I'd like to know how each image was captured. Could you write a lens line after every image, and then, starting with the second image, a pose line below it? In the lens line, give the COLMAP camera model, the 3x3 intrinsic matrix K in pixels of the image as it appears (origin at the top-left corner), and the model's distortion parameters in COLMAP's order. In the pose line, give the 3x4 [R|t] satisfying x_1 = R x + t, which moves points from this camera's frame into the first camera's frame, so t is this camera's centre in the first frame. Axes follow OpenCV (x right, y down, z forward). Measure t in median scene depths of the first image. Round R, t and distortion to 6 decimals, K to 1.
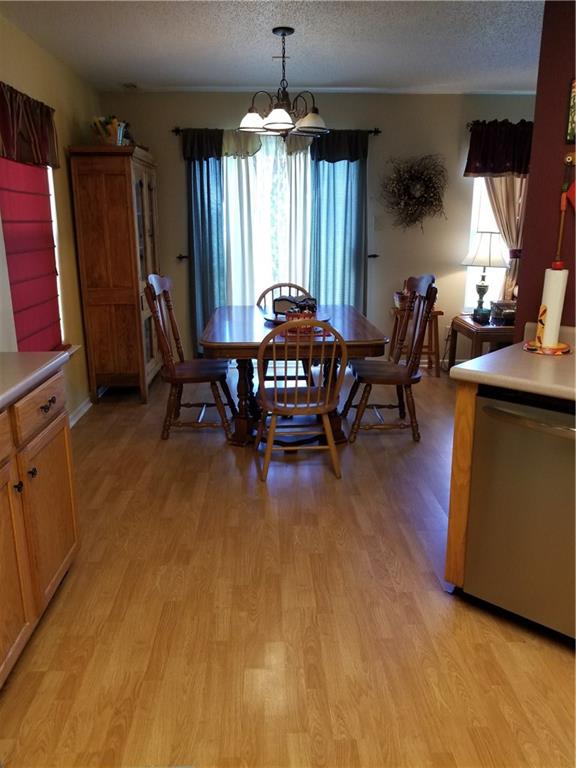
lens RADIAL K [[600.1, 0, 290.7], [0, 600.1, 382.5], [0, 0, 1]] dist [0.073024, -0.112381]
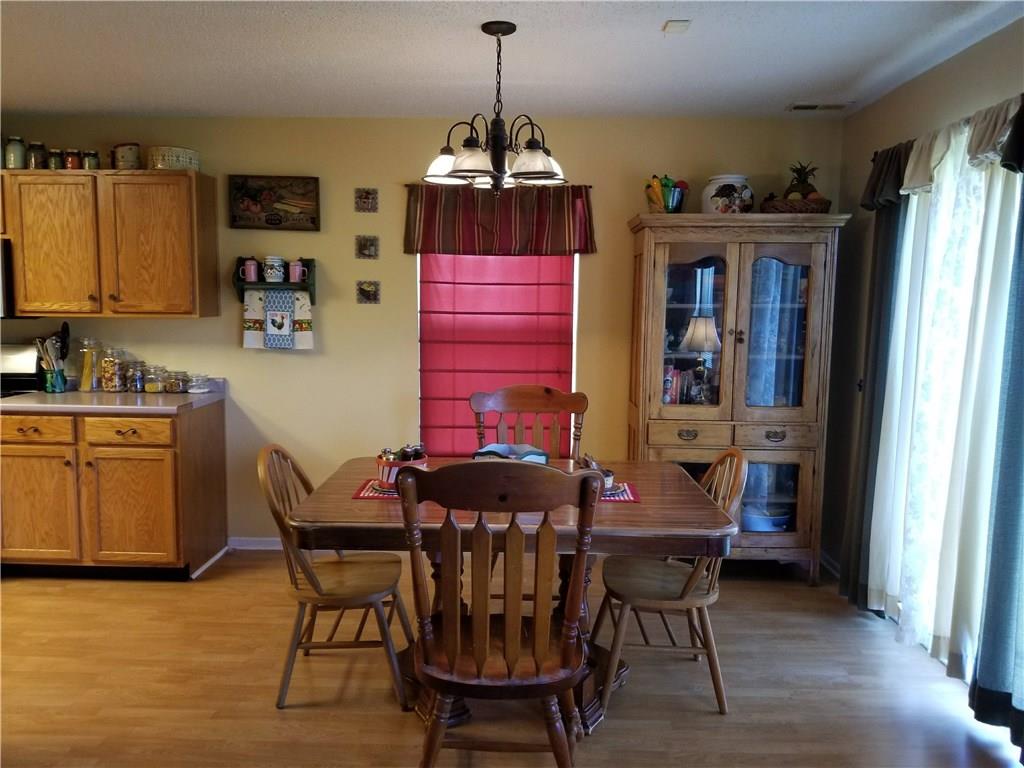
lens RADIAL K [[800.2, 0, 506.7], [0, 800.2, 383.6], [0, 0, 1]] dist [0.073024, -0.112381]
pose [[-0.072137, 0.113439, -0.990923, 0.822042], [-0.270846, 0.953950, 0.128924, -0.325213], [0.959916, 0.277687, -0.038090, 1.089923]]
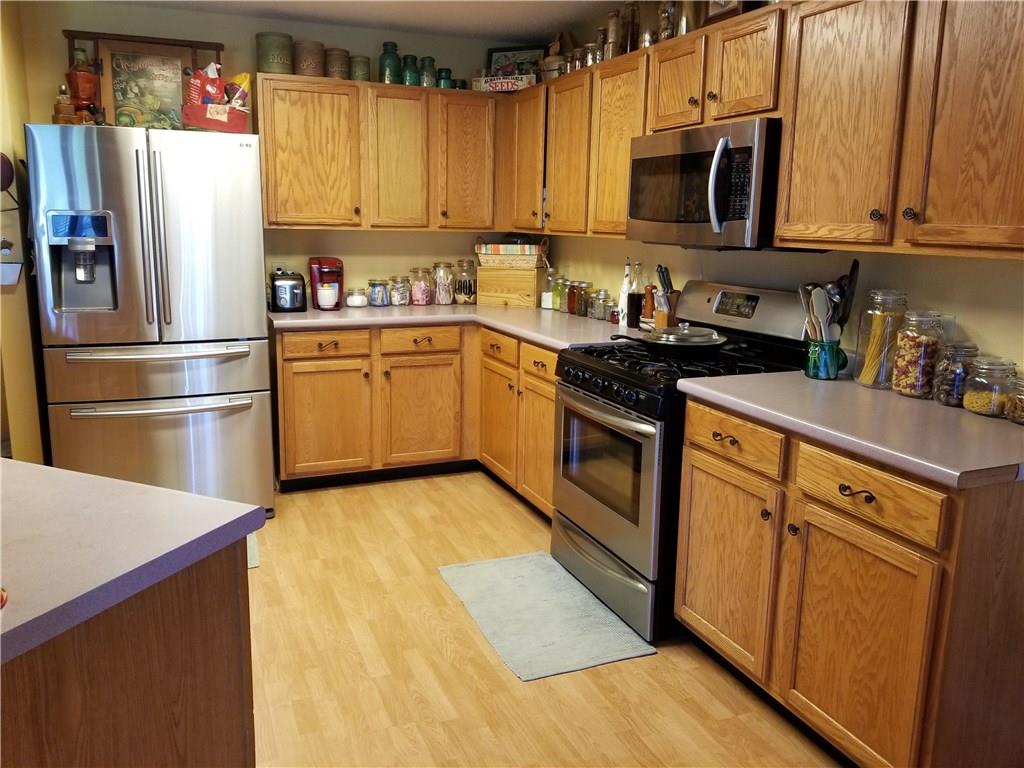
lens RADIAL K [[800.2, 0, 492.3], [0, 800.2, 360.7], [0, 0, 1]] dist [0.073024, -0.112381]
pose [[-0.944441, 0.051252, -0.324660, 0.168201], [-0.093771, 0.904700, 0.415602, -0.257579], [0.315020, 0.422956, -0.849630, 0.908747]]
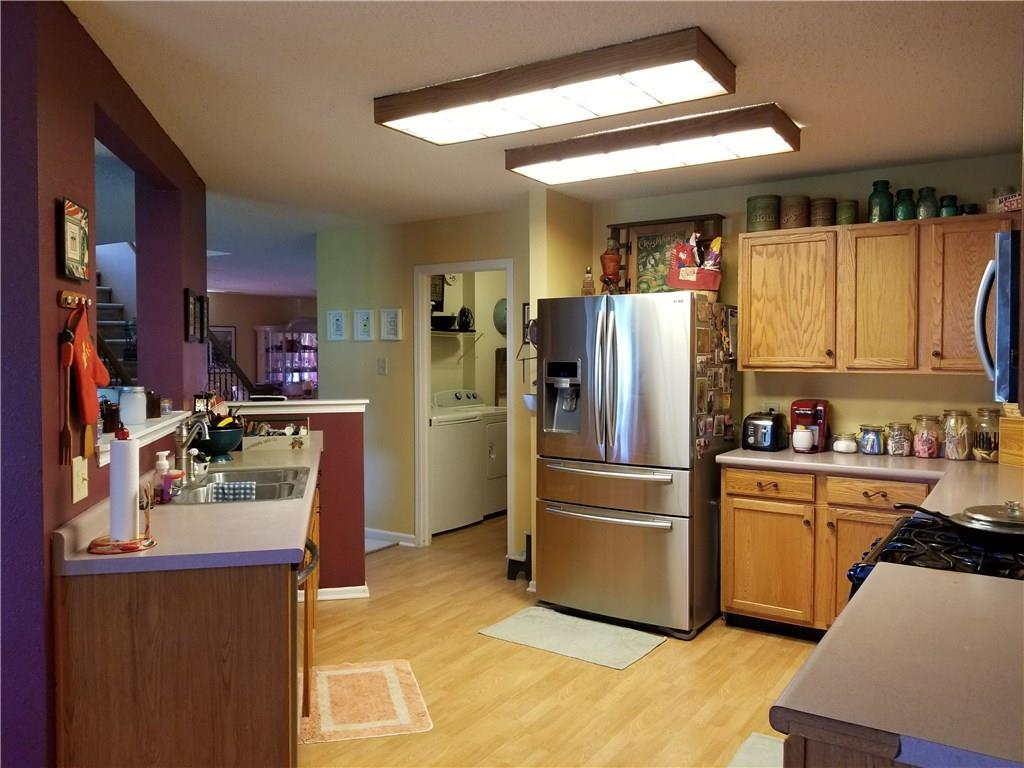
lens RADIAL K [[800.2, 0, 492.1], [0, 800.2, 364.6], [0, 0, 1]] dist [0.073024, -0.112381]
pose [[-0.805876, -0.000804, 0.592084, -0.342709], [0.162906, 0.961102, 0.223034, -0.268767], [-0.569232, 0.276192, -0.774398, 0.925585]]
